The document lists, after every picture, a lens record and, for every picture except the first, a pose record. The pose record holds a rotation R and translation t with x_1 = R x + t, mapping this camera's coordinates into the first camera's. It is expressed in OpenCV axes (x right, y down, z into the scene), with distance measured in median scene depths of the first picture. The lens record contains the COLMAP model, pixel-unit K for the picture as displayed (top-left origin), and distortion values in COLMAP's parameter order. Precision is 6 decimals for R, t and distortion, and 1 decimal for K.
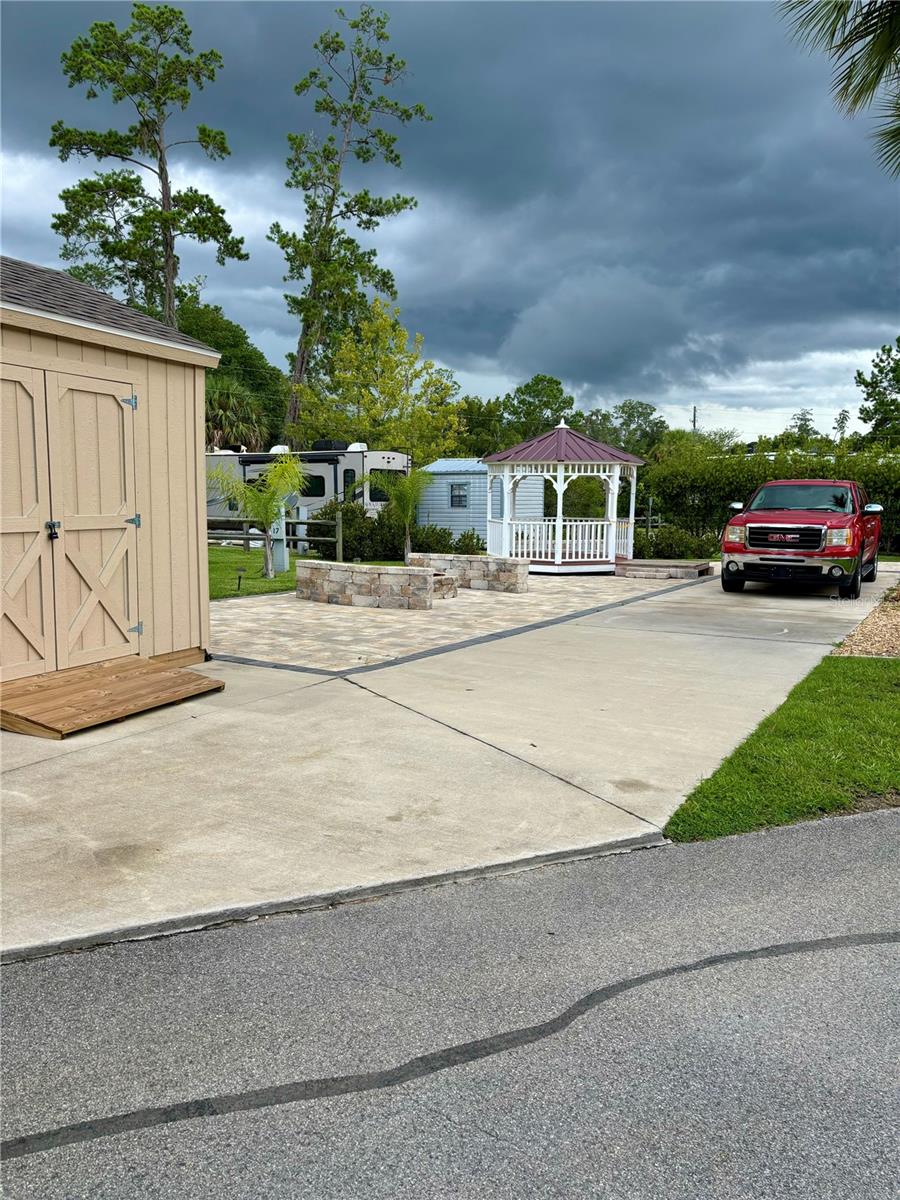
lens RADIAL K [[897.7, 0, 462.9], [0, 897.7, 608.3], [0, 0, 1]] dist [0.055942, -0.074470]
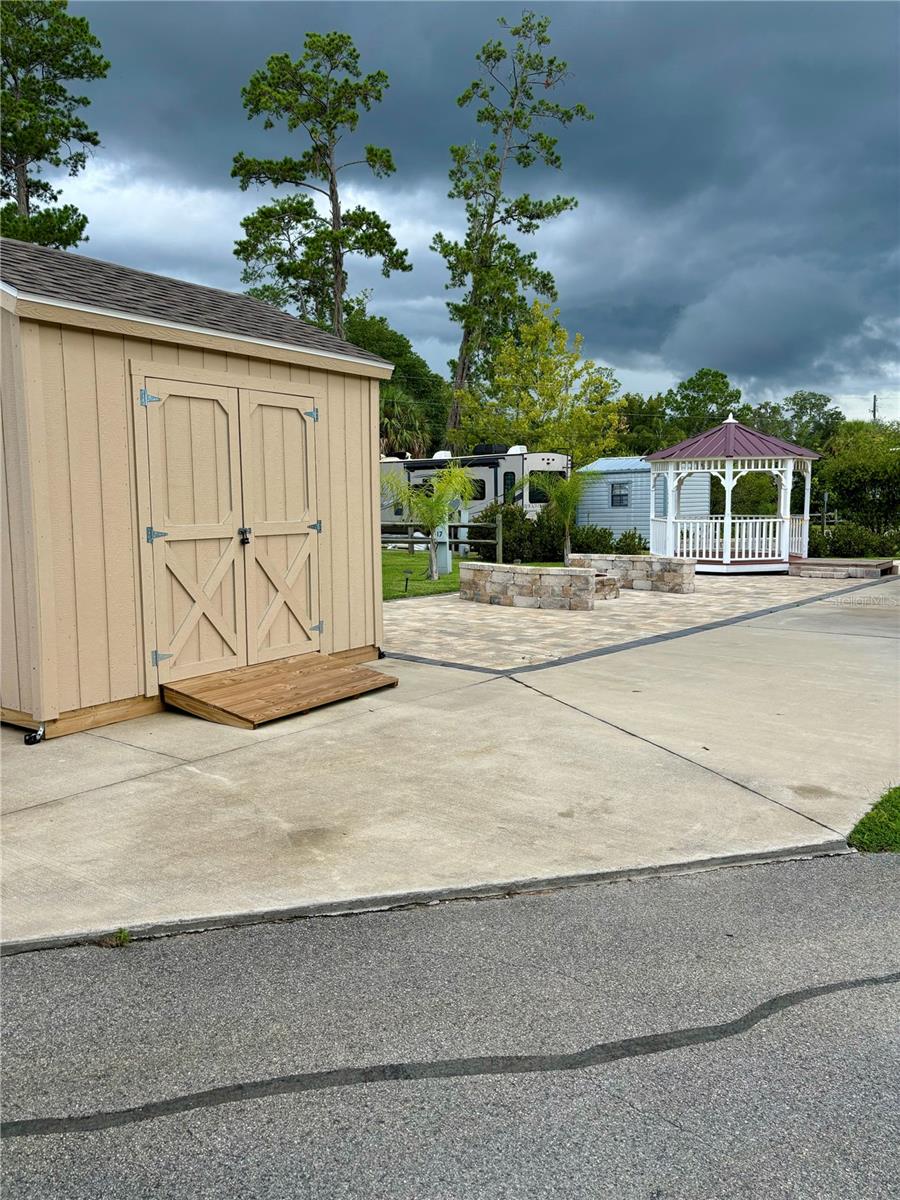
lens RADIAL K [[900.3, 0, 458.8], [0, 900.3, 604.2], [0, 0, 1]] dist [0.047793, -0.058972]
pose [[0.983969, -0.000042, -0.178338, -0.002549], [-0.001097, 0.999980, -0.006292, 0.000549], [0.178335, 0.006387, 0.983949, -0.004624]]
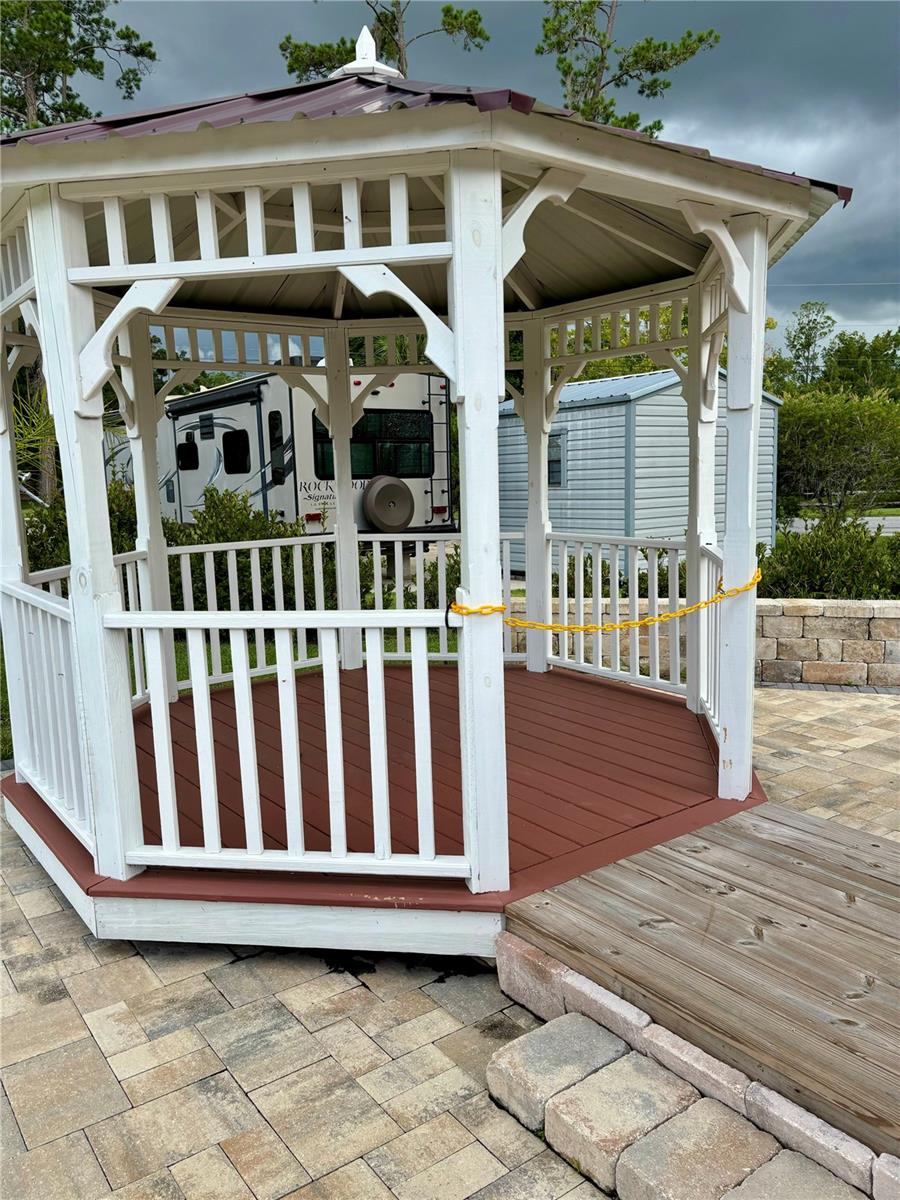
lens RADIAL K [[900.3, 0, 458.8], [0, 900.3, 604.2], [0, 0, 1]] dist [0.047793, -0.058972]
pose [[0.907615, 0.030920, -0.418662, 0.152211], [-0.021410, 0.999395, 0.027396, -0.068213], [0.419256, -0.015901, 0.907729, 0.594583]]
